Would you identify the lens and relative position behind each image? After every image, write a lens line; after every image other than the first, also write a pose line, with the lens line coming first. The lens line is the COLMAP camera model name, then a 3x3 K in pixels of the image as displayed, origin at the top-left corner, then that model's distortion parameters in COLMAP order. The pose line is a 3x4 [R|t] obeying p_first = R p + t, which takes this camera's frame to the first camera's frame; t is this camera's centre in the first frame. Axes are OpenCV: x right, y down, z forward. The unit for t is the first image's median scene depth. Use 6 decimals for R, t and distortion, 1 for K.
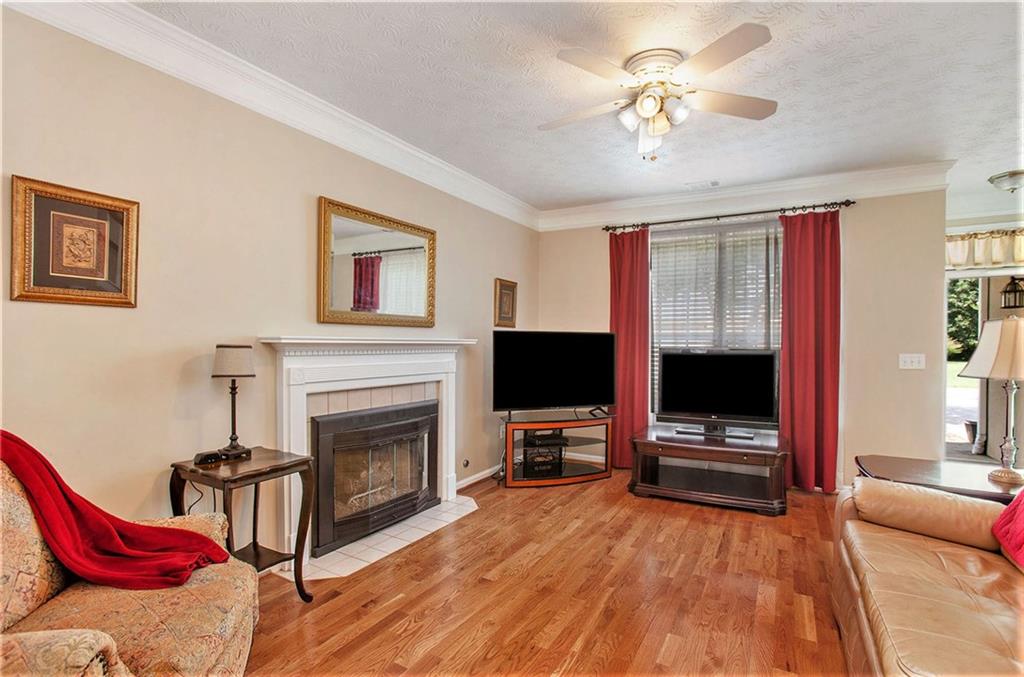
lens RADIAL K [[476.0, 0, 512.0], [0, 476.0, 338.5], [0, 0, 1]] dist [-0.001261, -0.000190]
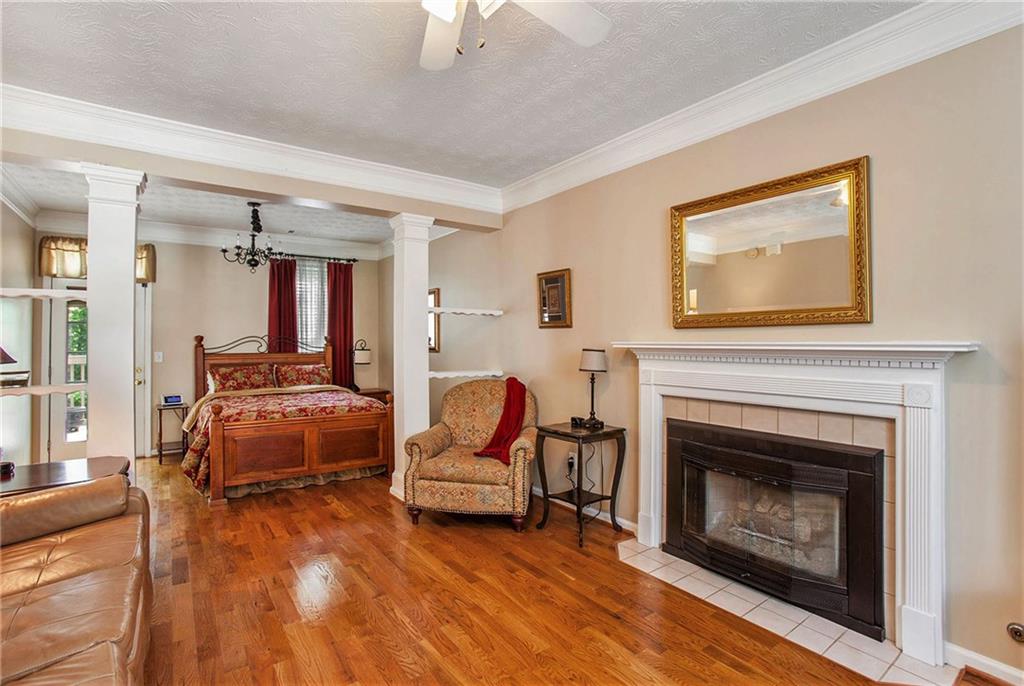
lens RADIAL K [[487.9, 0, 512.0], [0, 487.9, 343.0], [0, 0, 1]] dist [-0.073692, 0.033561]
pose [[-0.402325, -0.017364, -0.915332, 0.741594], [-0.004771, 0.999846, -0.016870, 0.018825], [0.915485, -0.002420, -0.402346, 1.170288]]
